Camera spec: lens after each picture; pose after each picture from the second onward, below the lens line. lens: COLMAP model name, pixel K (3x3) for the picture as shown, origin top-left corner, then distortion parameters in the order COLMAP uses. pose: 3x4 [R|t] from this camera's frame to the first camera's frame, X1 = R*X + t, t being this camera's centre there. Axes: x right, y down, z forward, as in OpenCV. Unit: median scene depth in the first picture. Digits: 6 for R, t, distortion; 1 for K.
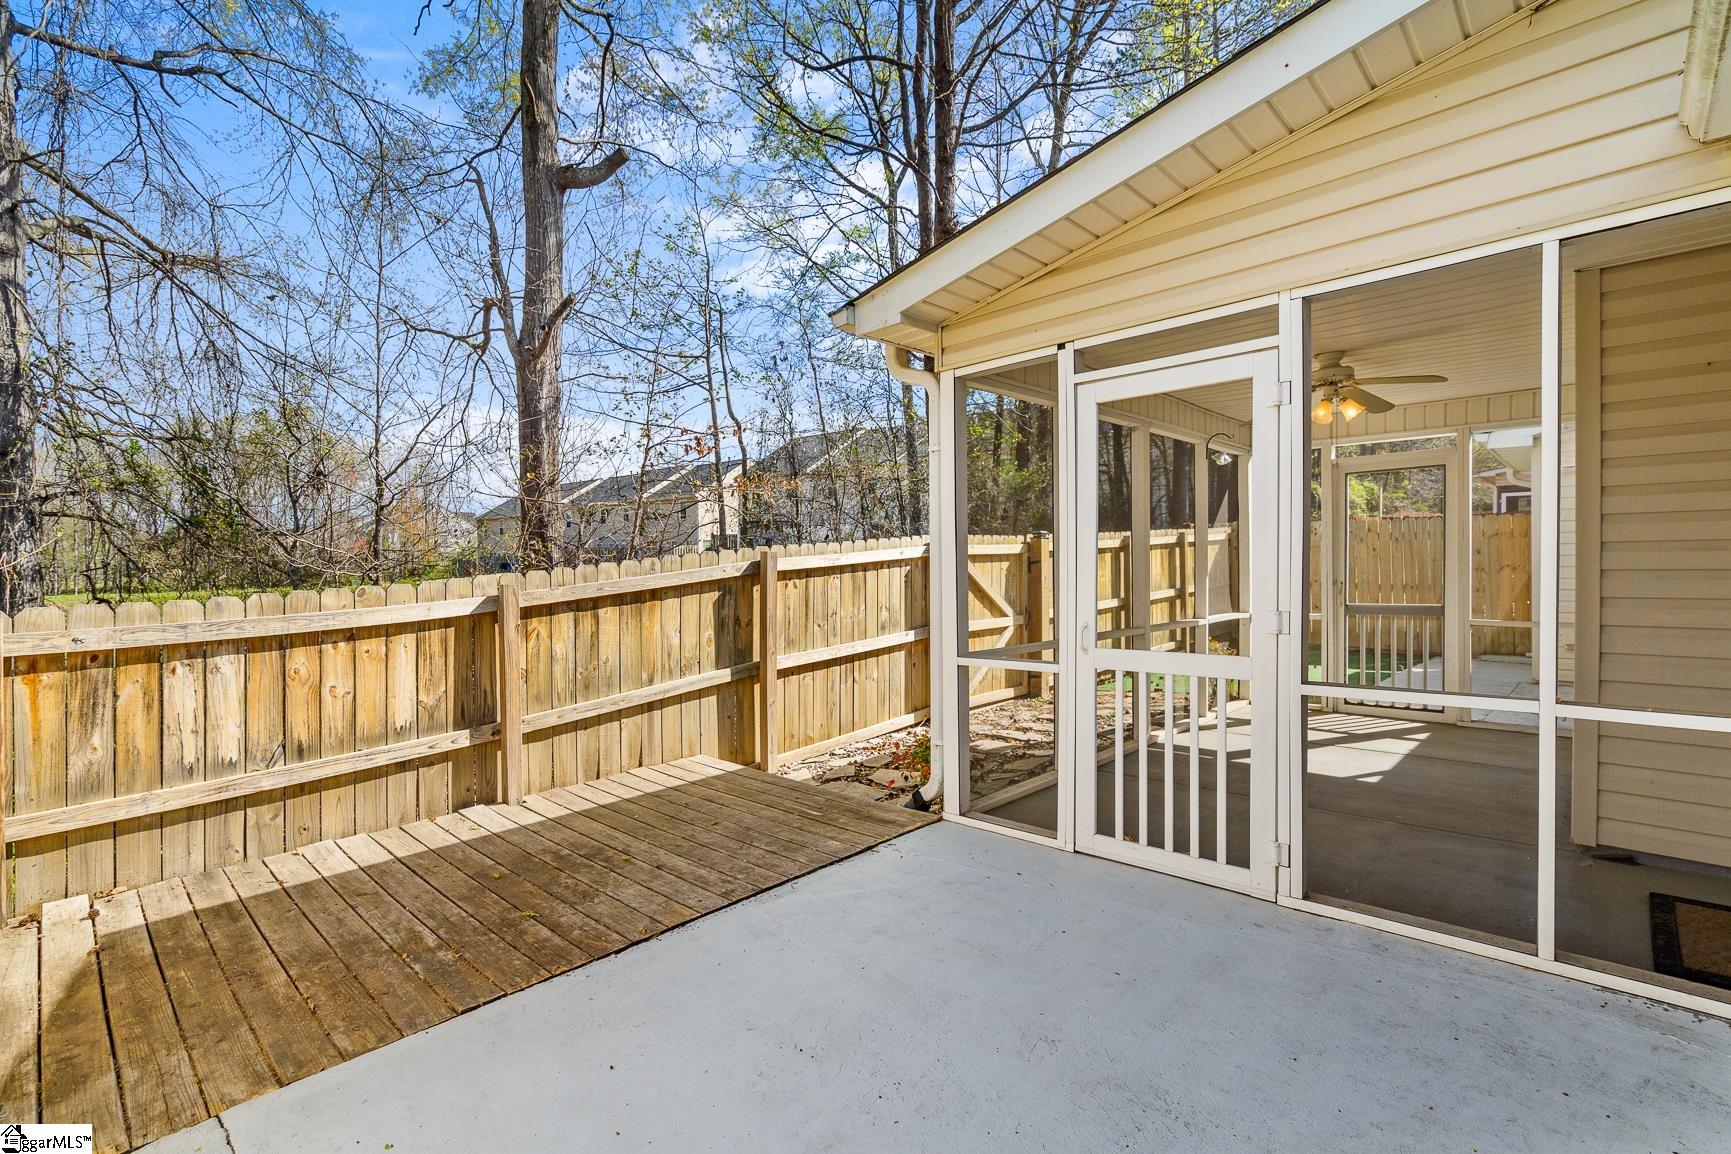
lens RADIAL K [[802.4, 0, 858.7], [0, 802.4, 588.2], [0, 0, 1]] dist [-0.004145, 0.000258]
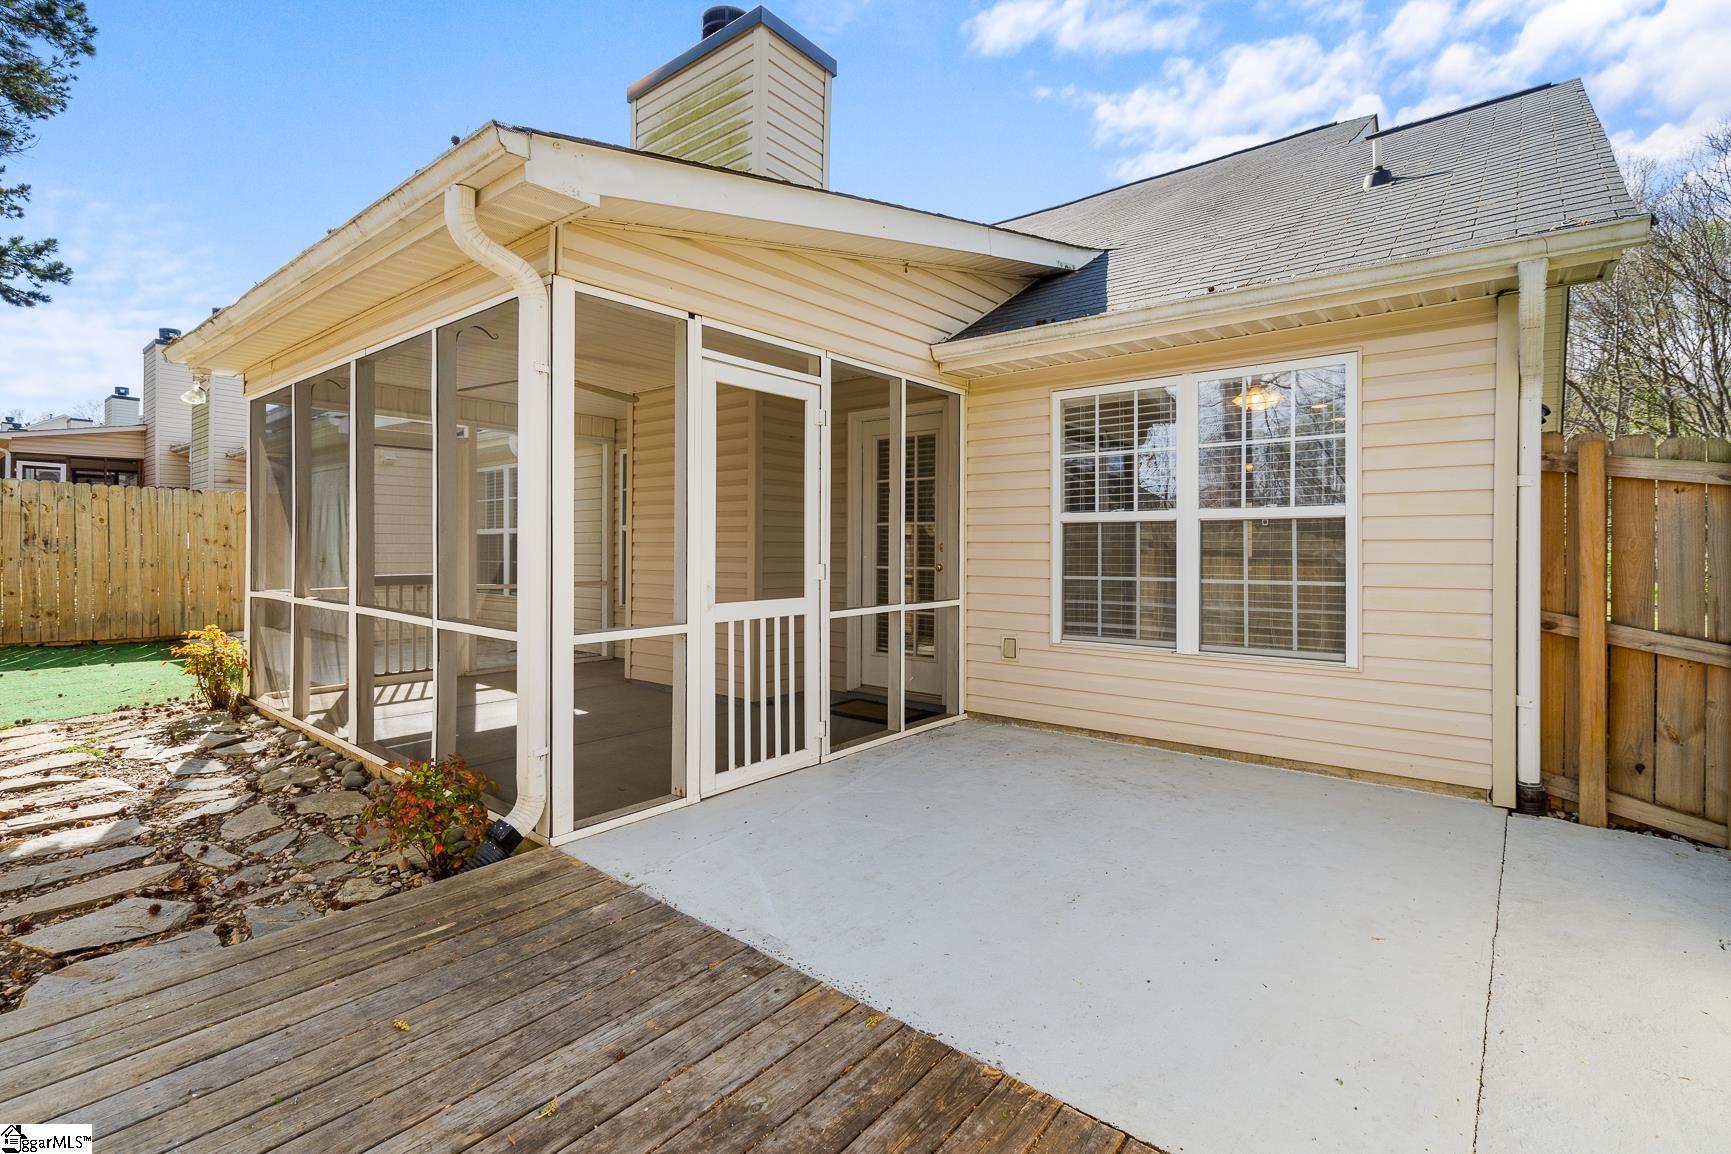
lens RADIAL K [[802.4, 0, 858.7], [0, 802.4, 588.2], [0, 0, 1]] dist [-0.004145, 0.000258]
pose [[-0.086793, -0.037929, 0.995504, -0.679554], [0.017311, 0.999067, 0.039574, 0.008448], [-0.996076, 0.020668, -0.086055, 0.750100]]
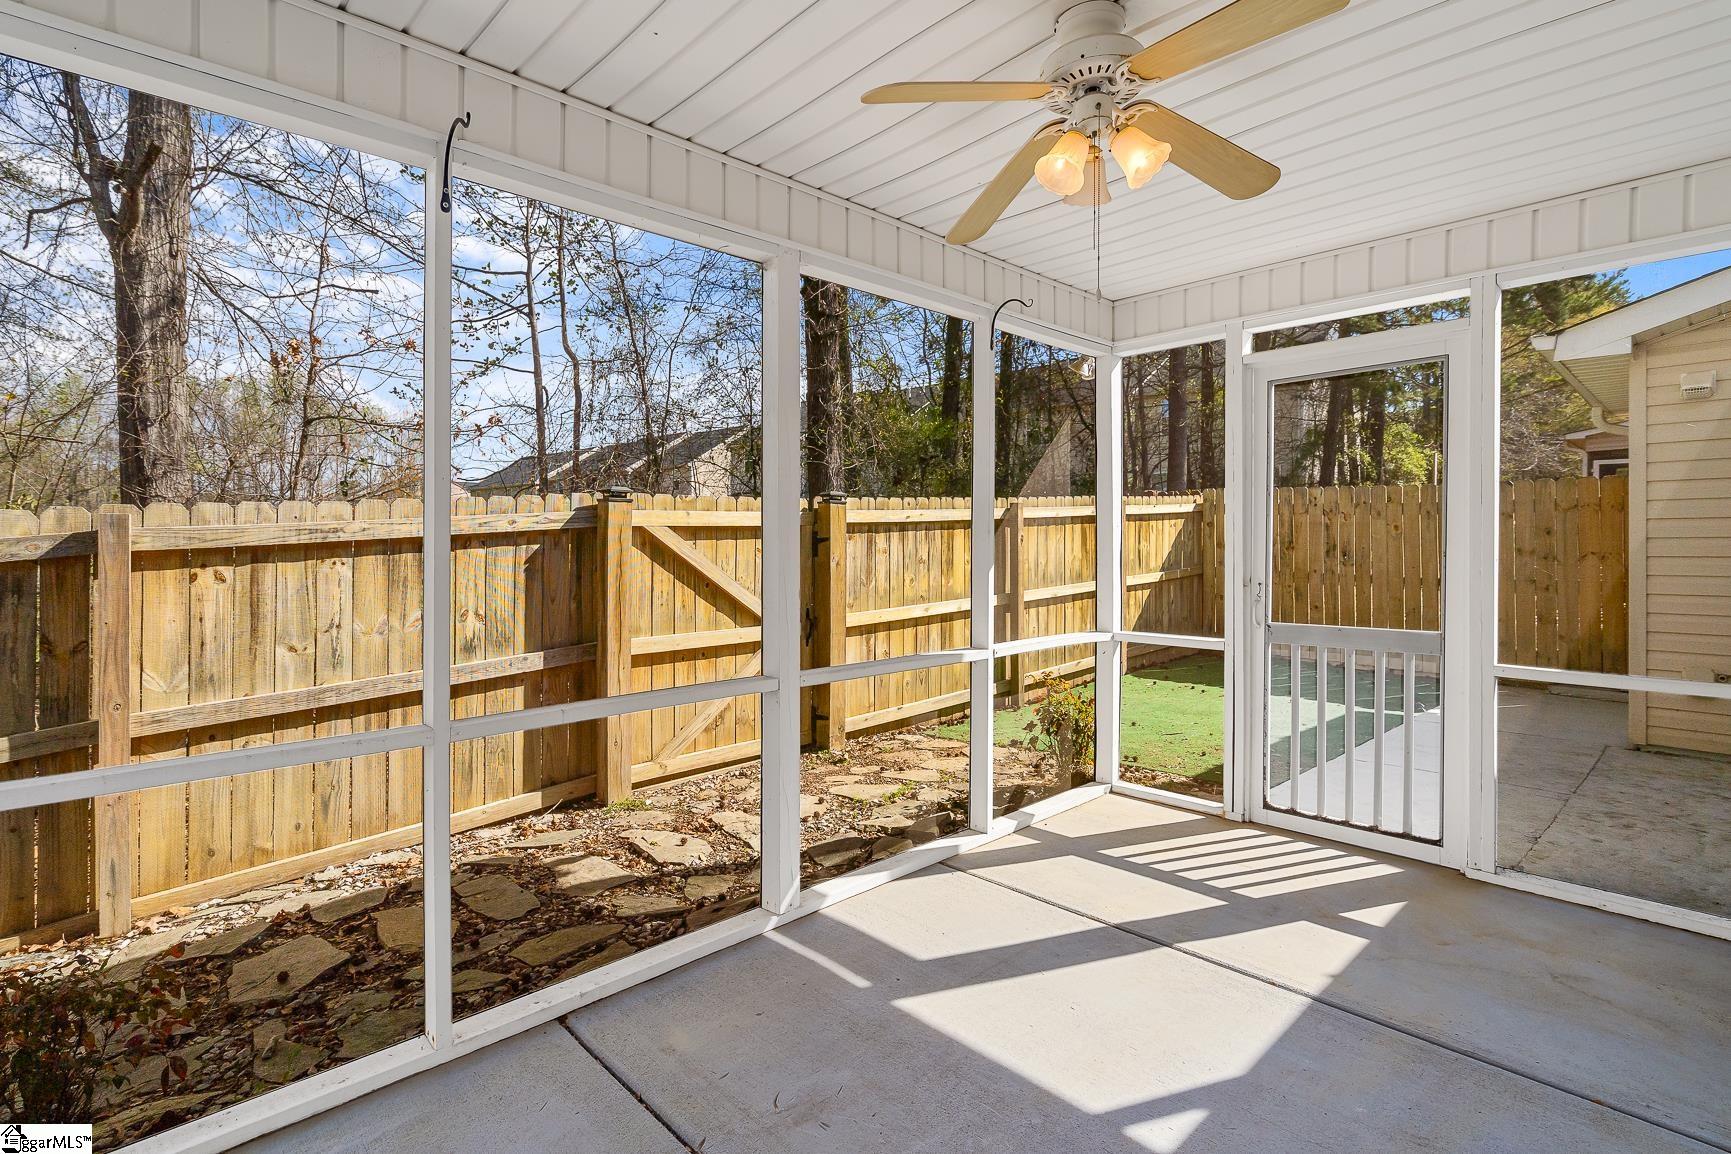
lens RADIAL K [[835.5, 0, 862.5], [0, 835.5, 559.3], [0, 0, 1]] dist [-0.002808, -0.000275]
pose [[0.998784, 0.011859, -0.047857, 0.566450], [-0.012278, 0.999889, -0.008468, -0.022923], [0.047752, 0.009045, 0.998818, 0.665152]]
